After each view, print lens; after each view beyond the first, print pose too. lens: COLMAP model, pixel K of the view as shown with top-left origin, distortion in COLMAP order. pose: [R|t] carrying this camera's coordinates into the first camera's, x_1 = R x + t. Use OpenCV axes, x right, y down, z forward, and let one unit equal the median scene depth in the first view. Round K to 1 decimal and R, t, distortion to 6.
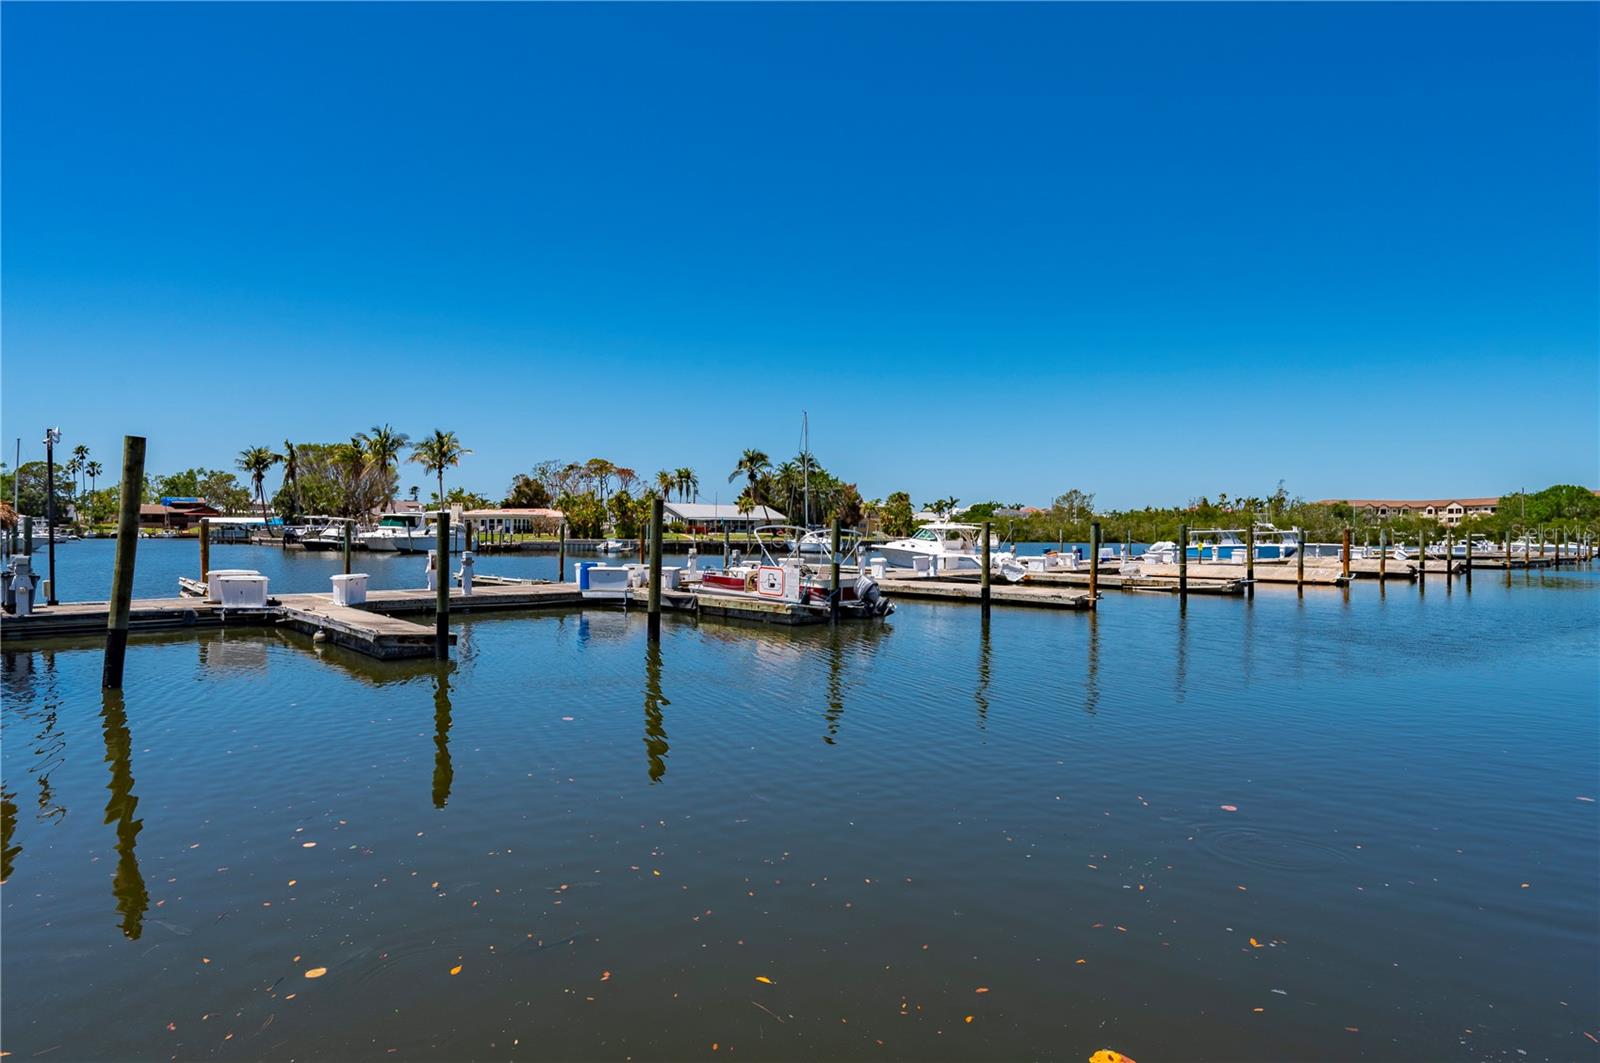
lens RADIAL K [[912.4, 0, 816.3], [0, 912.4, 491.5], [0, 0, 1]] dist [-0.004754, 0.000236]
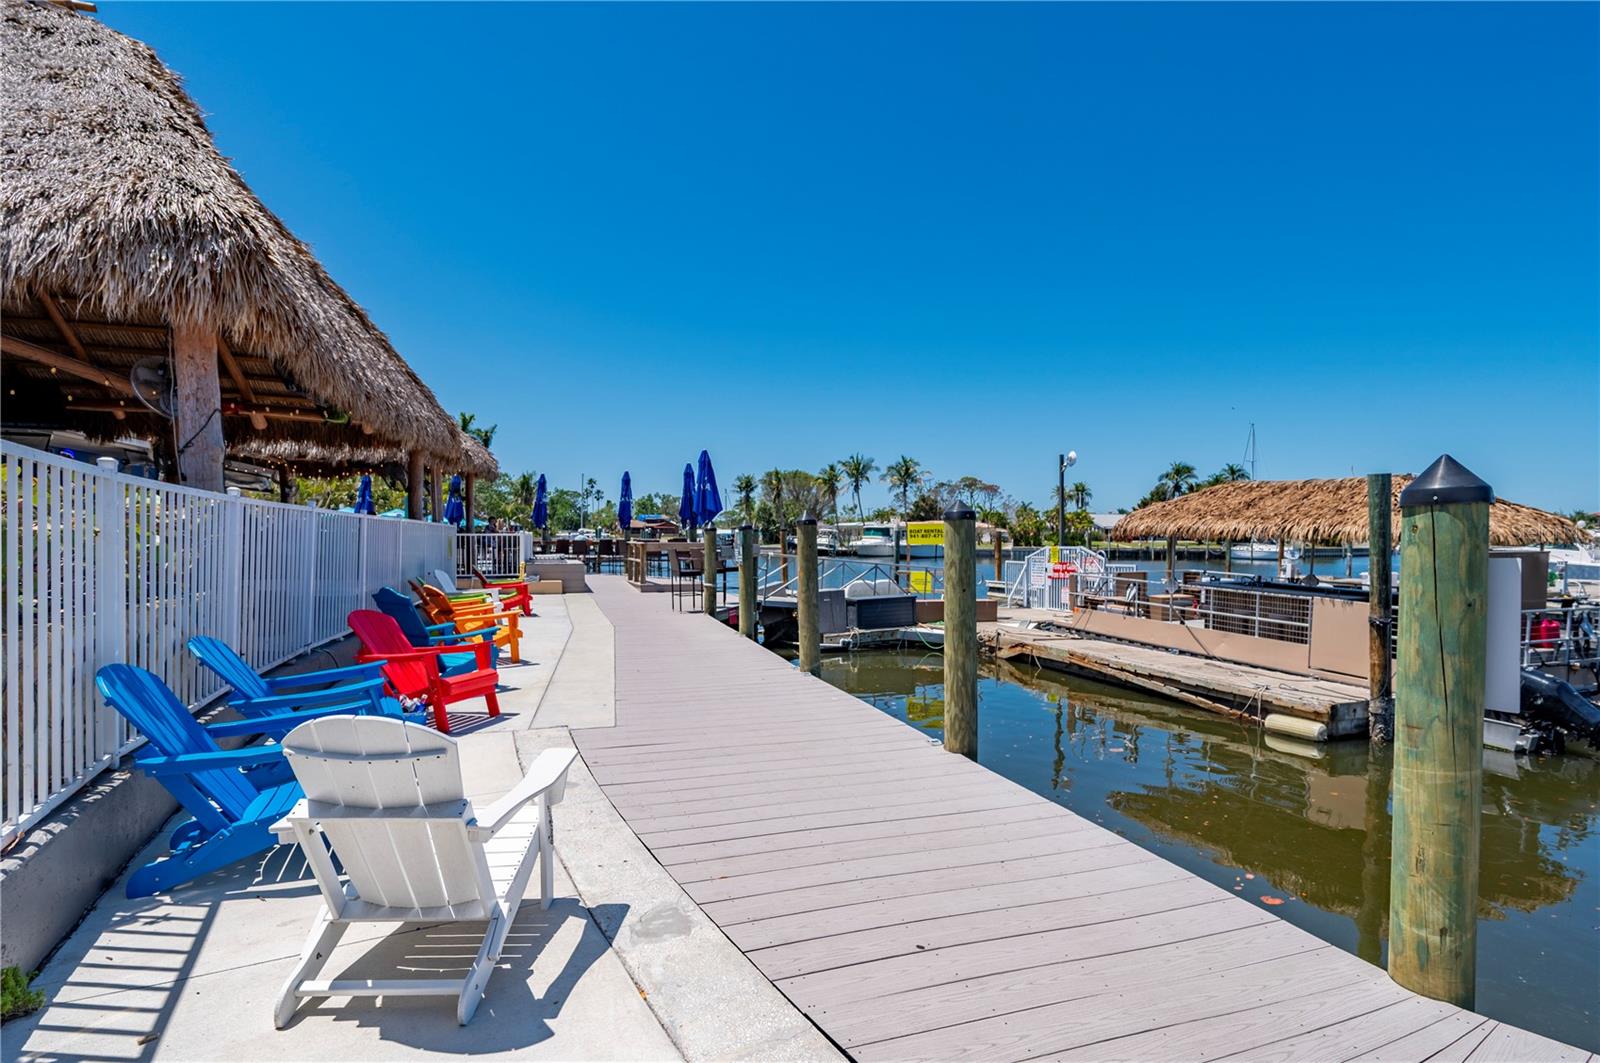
lens RADIAL K [[787.4, 0, 825.1], [0, 787.4, 537.3], [0, 0, 1]] dist [-0.003212, -0.001287]
pose [[0.941541, -0.003255, -0.336882, -0.125143], [0.016934, 0.999147, 0.037675, -0.000184], [0.336472, -0.041177, 0.940793, 0.000751]]
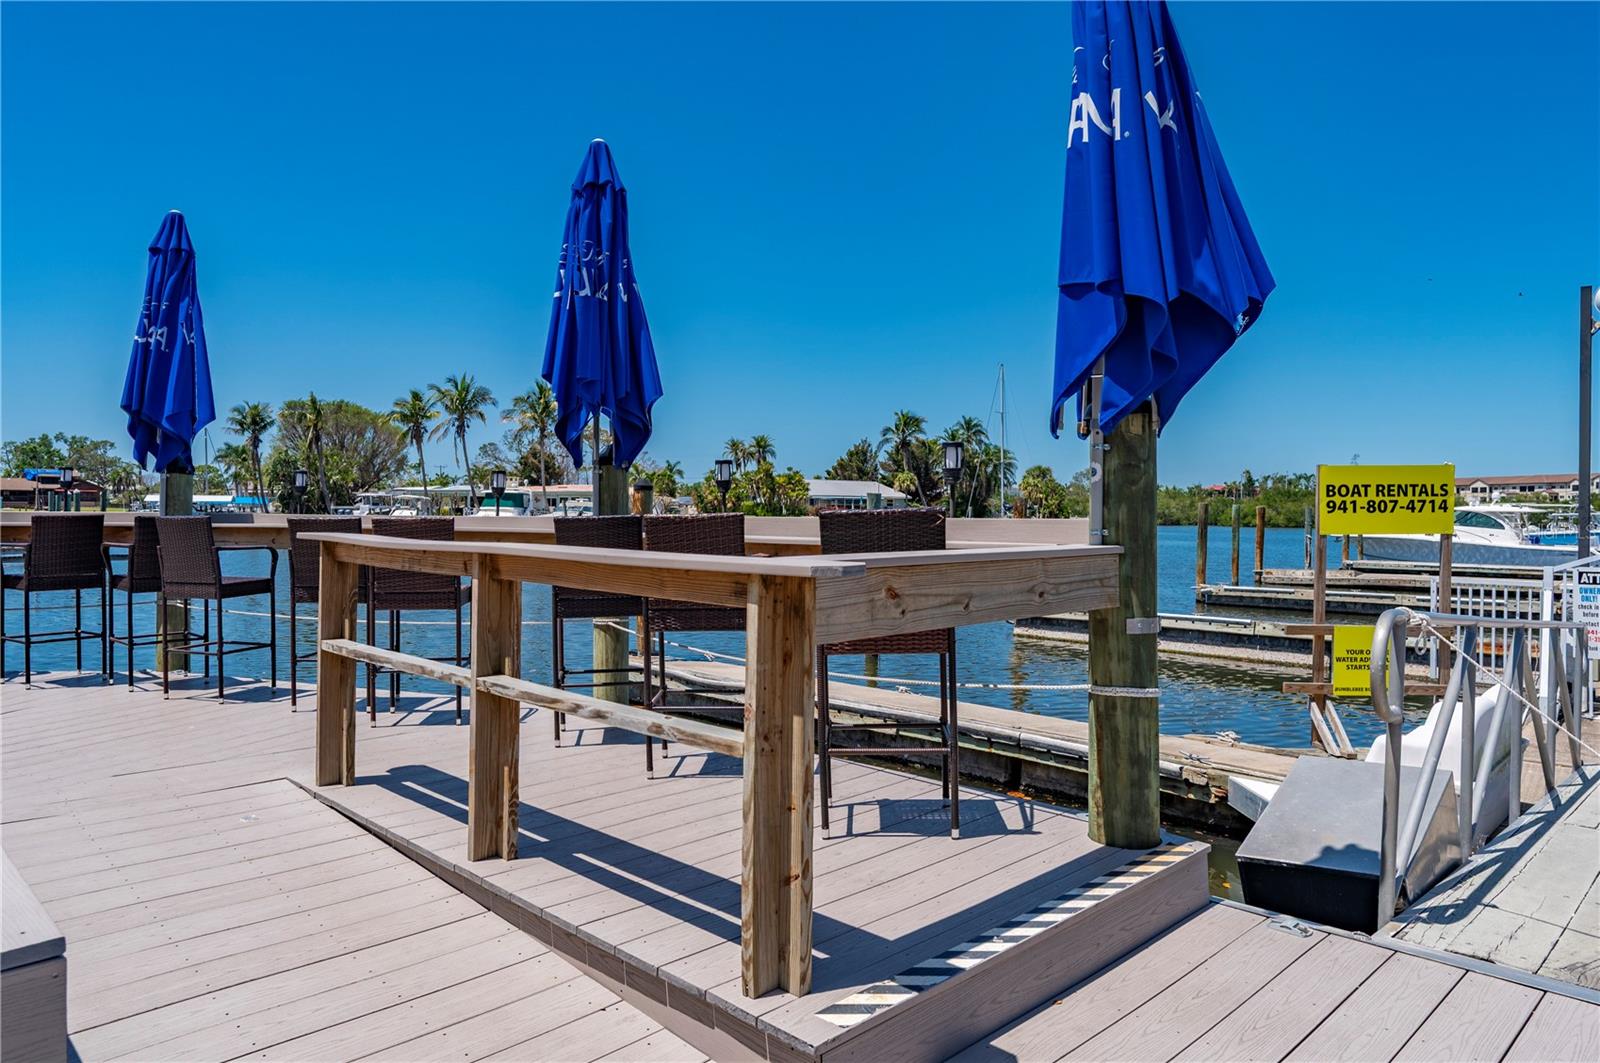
lens RADIAL K [[989.7, 0, 806.7], [0, 989.7, 529.5], [0, 0, 1]] dist [-0.000316, -0.001130]
pose [[0.995131, -0.001619, 0.098552, -0.206415], [-0.004458, 0.998102, 0.061419, 0.004137], [-0.098464, -0.061559, 0.993235, 0.108394]]
